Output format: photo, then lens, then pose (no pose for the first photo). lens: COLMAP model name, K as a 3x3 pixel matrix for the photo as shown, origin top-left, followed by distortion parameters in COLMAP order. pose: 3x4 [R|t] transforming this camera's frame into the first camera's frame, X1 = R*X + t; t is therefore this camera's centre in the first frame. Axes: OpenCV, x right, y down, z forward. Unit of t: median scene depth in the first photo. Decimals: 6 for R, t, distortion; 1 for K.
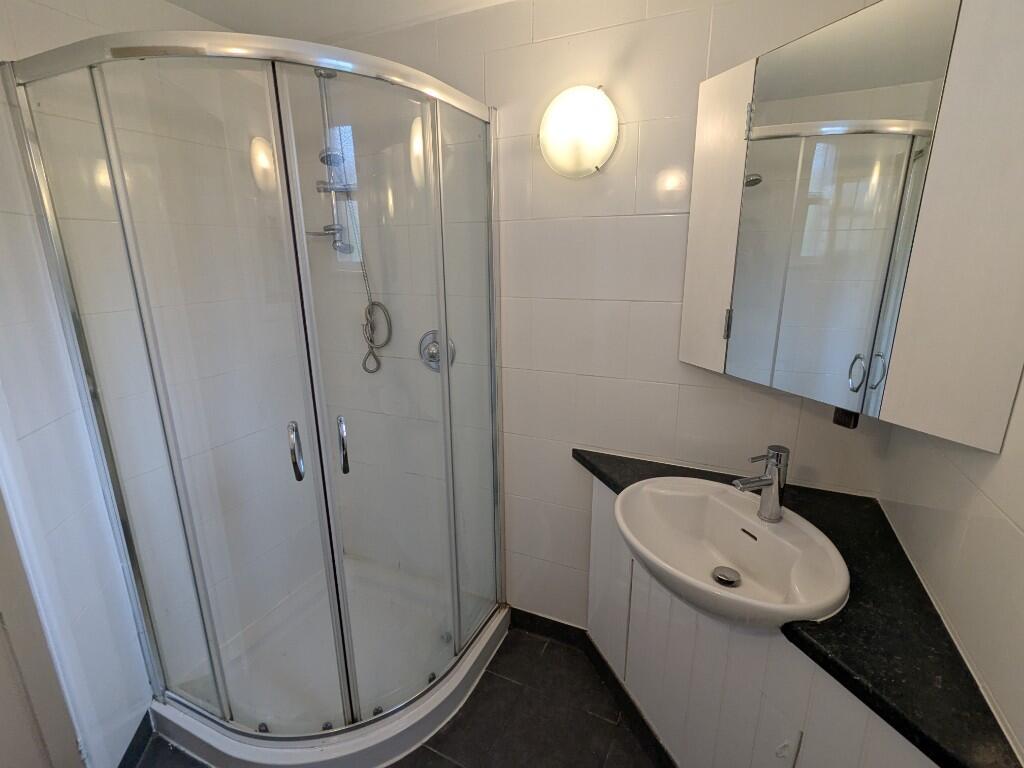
lens RADIAL K [[485.0, 0, 512.0], [0, 485.0, 384.0], [0, 0, 1]] dist [0.002911, 0.001037]
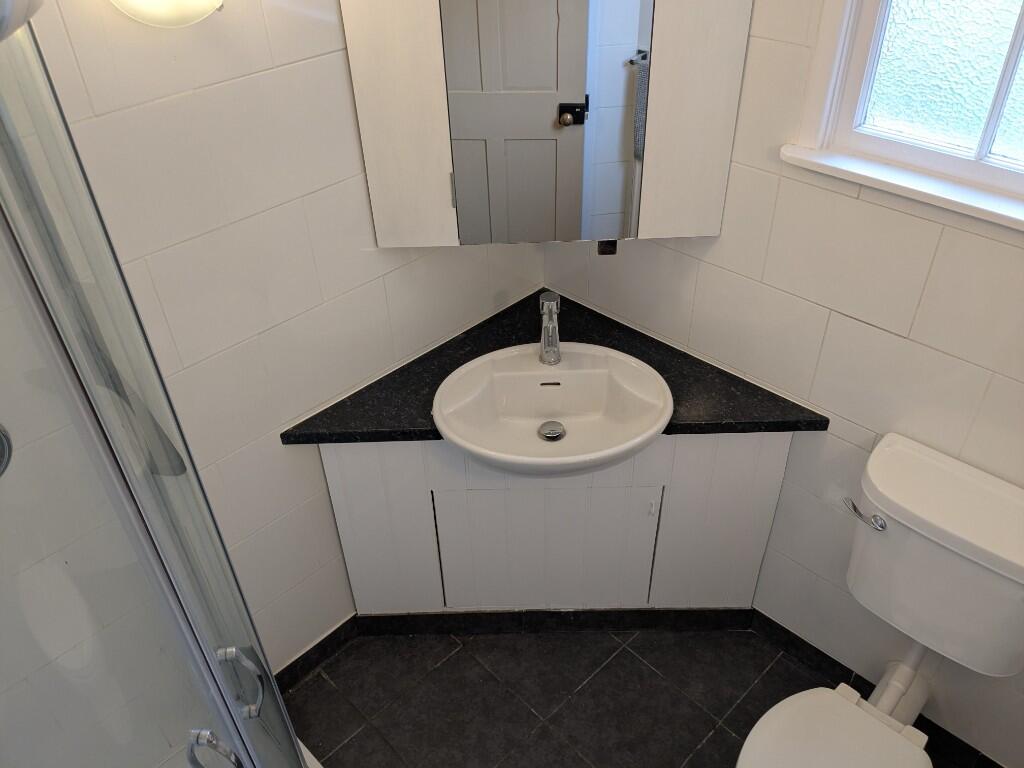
lens RADIAL K [[785.0, 0, 512.0], [0, 785.0, 384.0], [0, 0, 1]] dist [0.004571, 0.001527]
pose [[0.318818, -0.569379, 0.757735, -0.733222], [0.258349, 0.821387, 0.508507, -0.515134], [-0.911927, 0.033639, 0.408971, 0.395375]]
